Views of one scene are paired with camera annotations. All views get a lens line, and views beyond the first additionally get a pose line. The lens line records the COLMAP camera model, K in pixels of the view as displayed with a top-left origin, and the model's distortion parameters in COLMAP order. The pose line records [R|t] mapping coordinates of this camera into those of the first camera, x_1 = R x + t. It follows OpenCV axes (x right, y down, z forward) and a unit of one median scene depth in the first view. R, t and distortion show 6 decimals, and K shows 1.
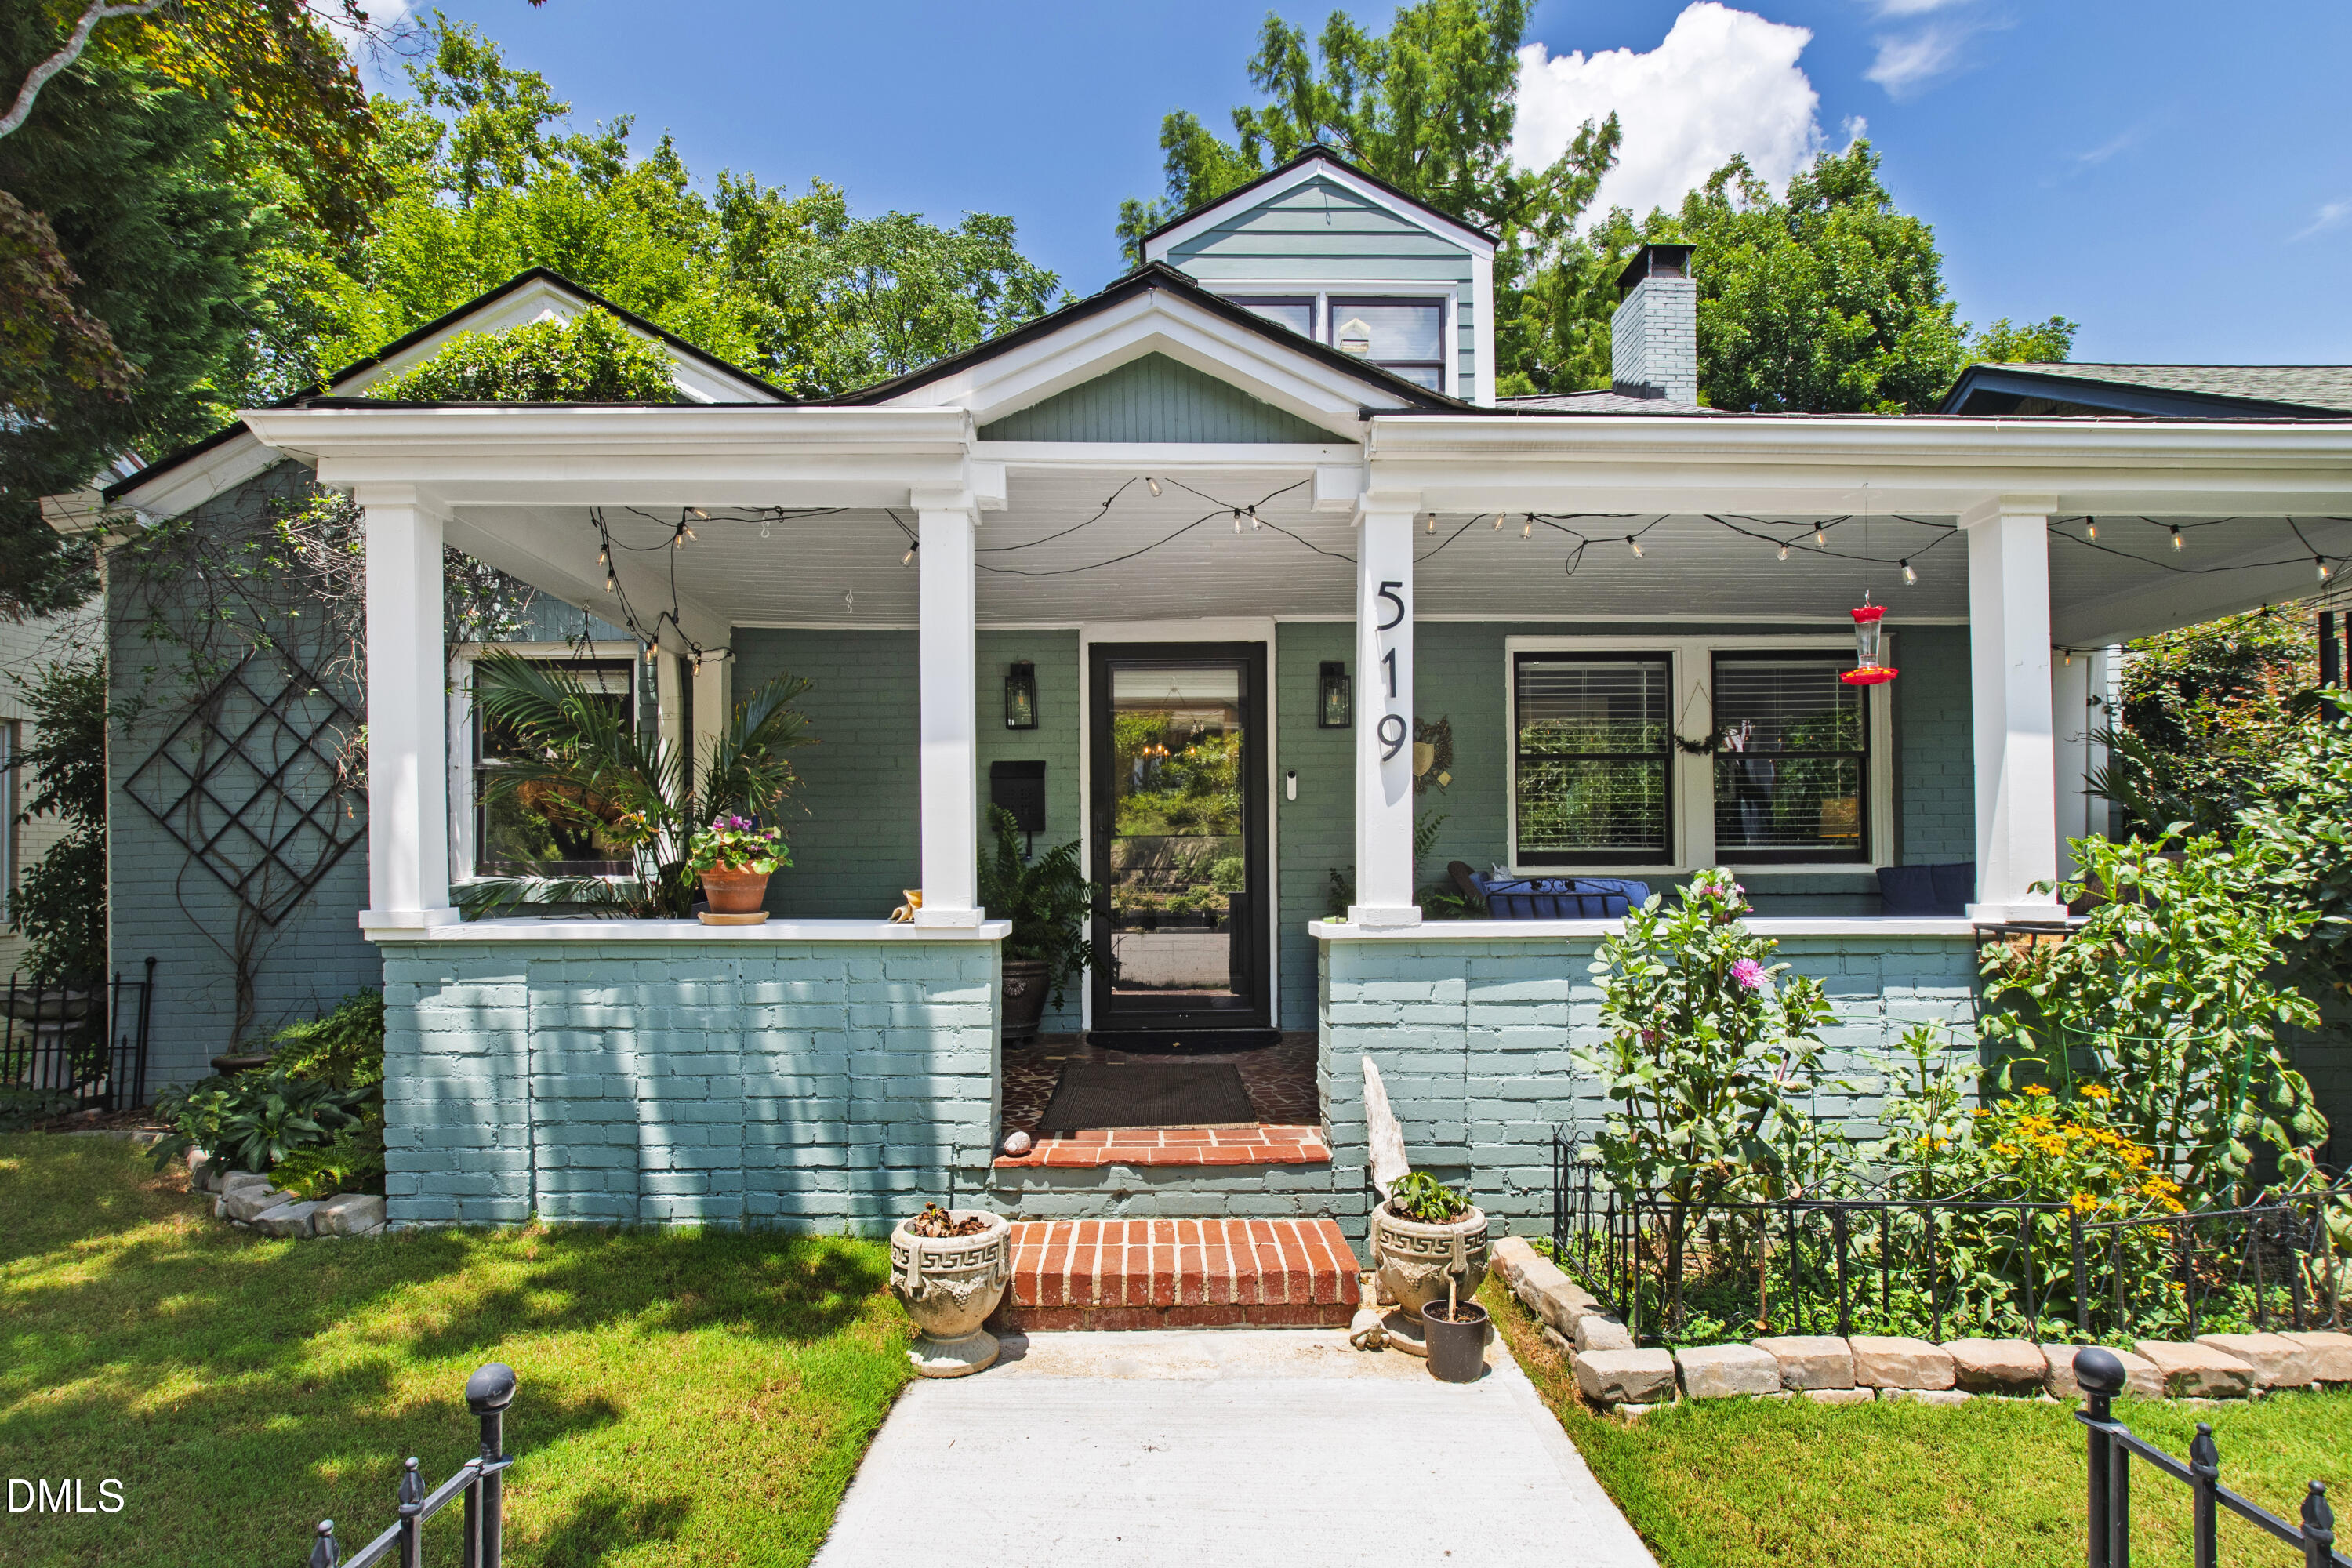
lens RADIAL K [[1154.4, 0, 1180.9], [0, 1154.4, 858.6], [0, 0, 1]] dist [-0.019212, 0.000025]
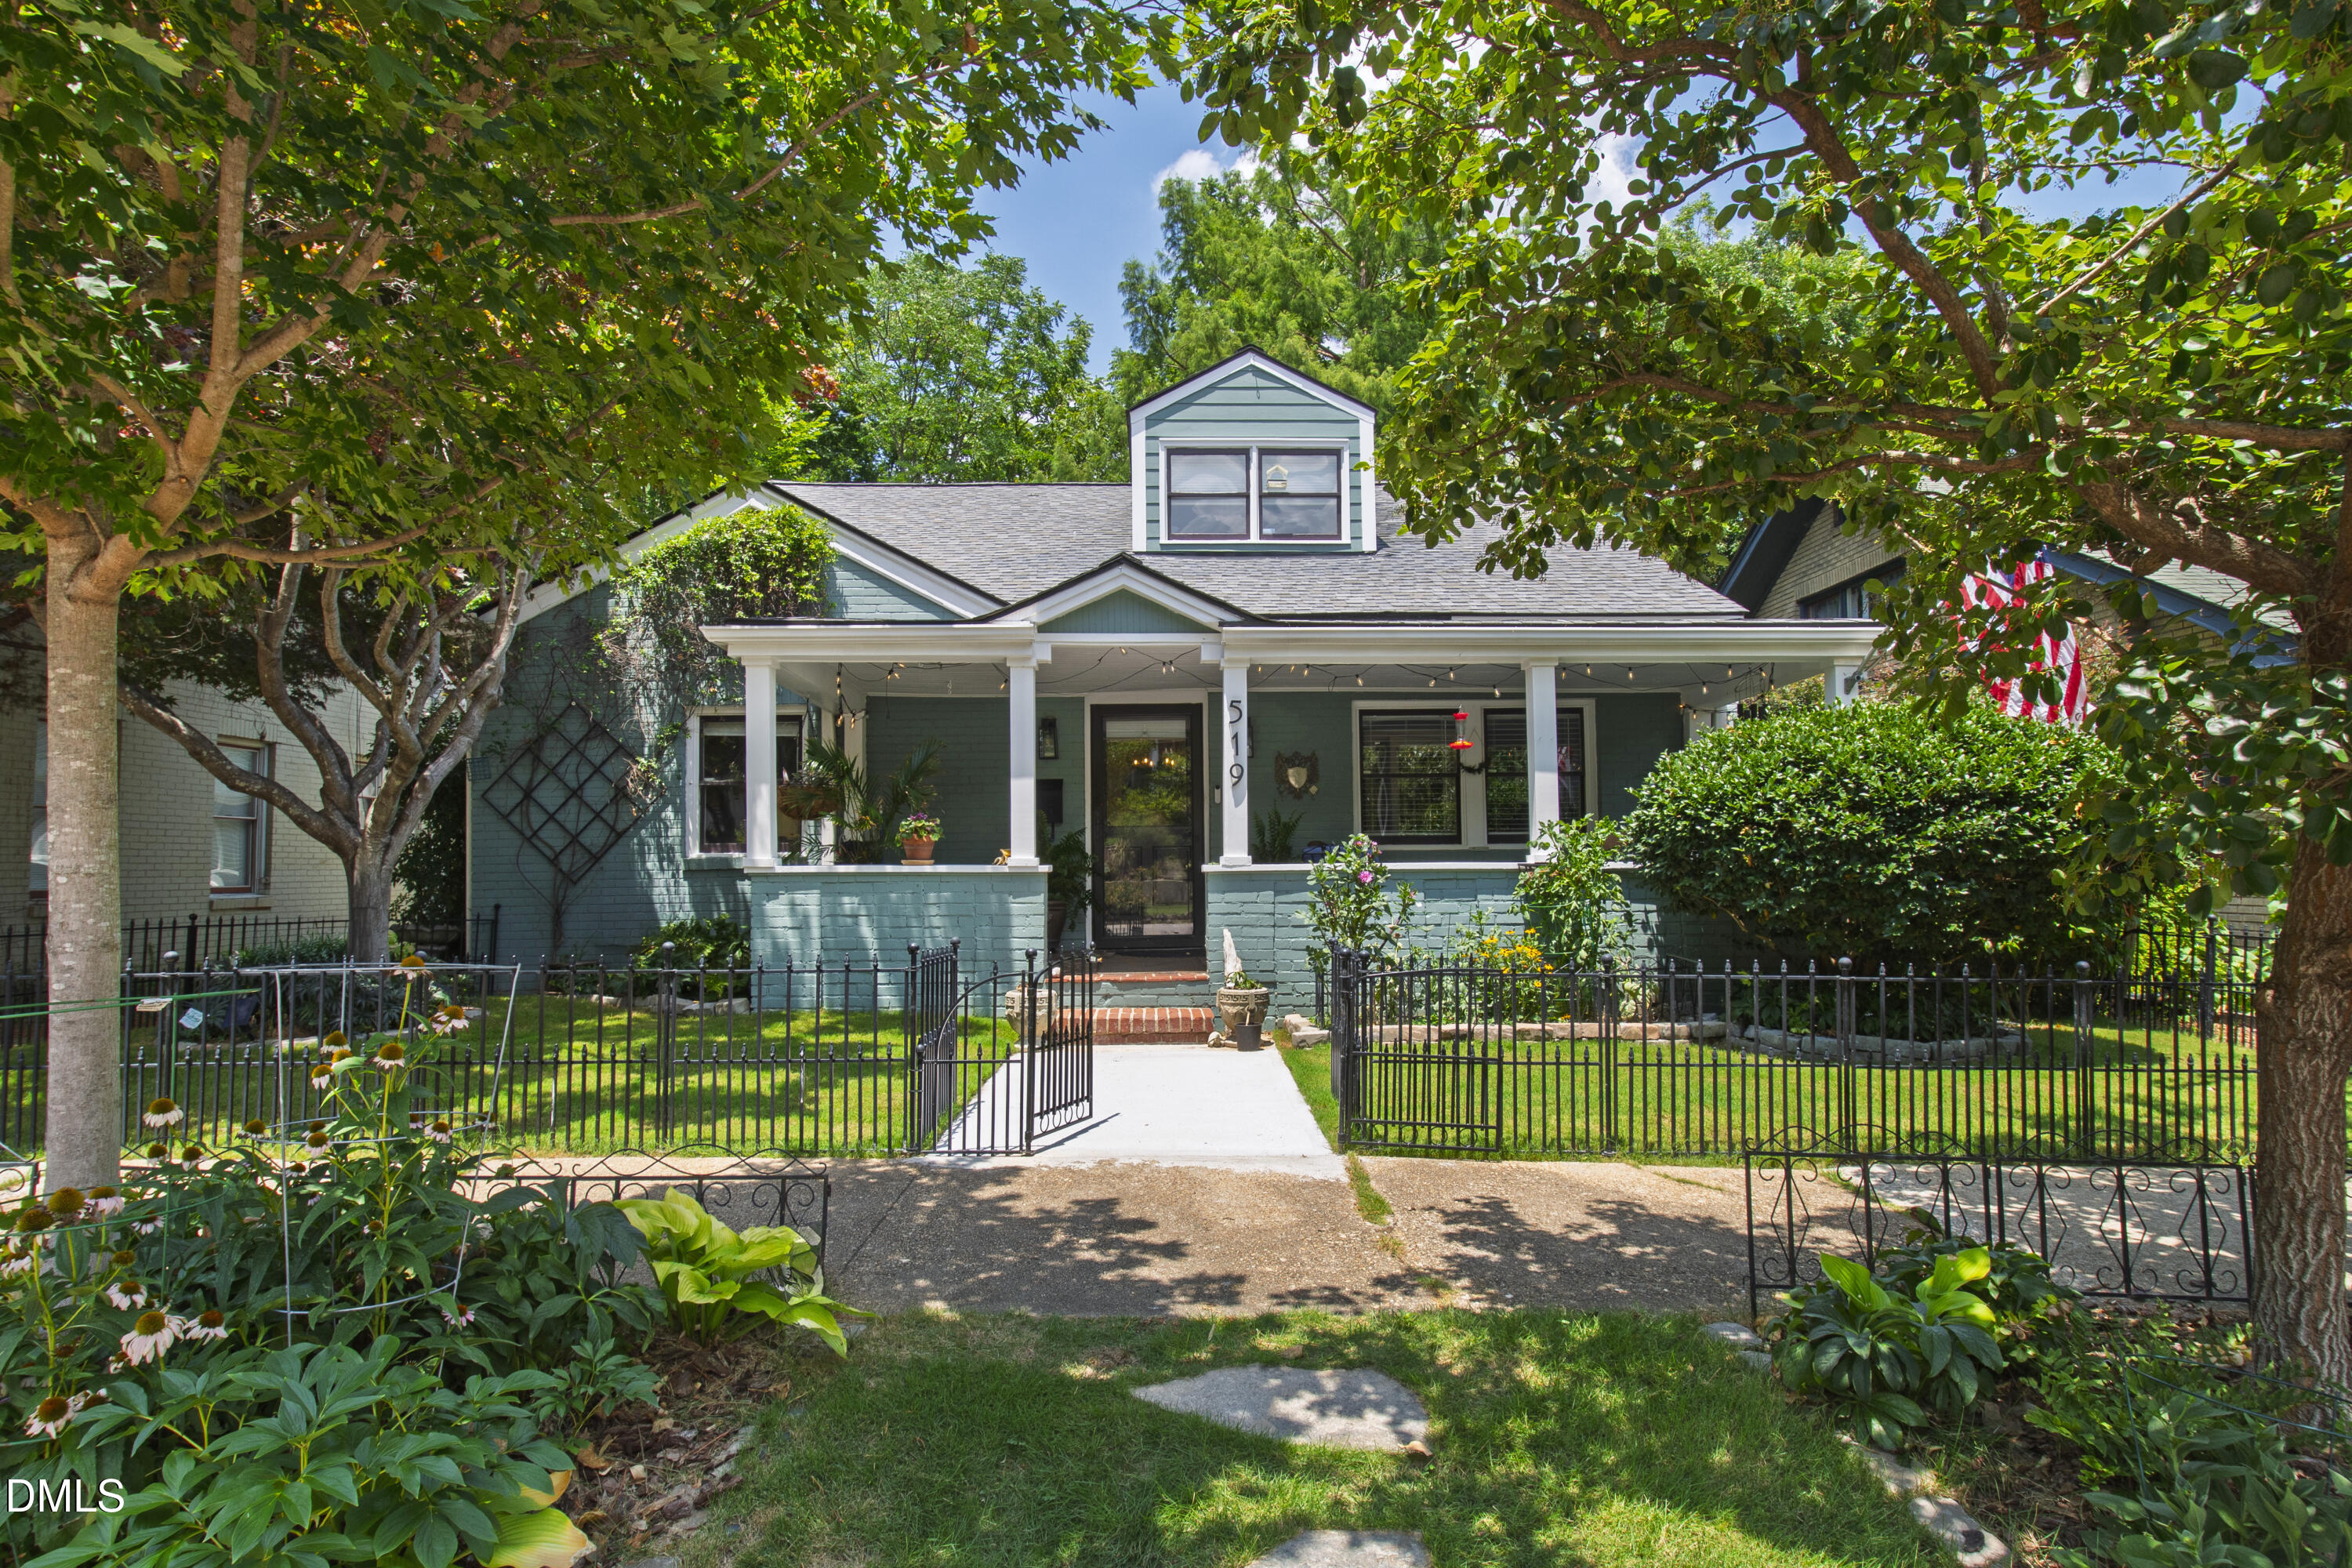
lens RADIAL K [[1236.4, 0, 1179.2], [0, 1236.4, 842.5], [0, 0, 1]] dist [0.001677, -0.000020]
pose [[0.999982, -0.001171, -0.005878, 0.083279], [0.001055, 0.999805, -0.019712, 0.056916], [0.005900, 0.019706, 0.999788, -1.109067]]
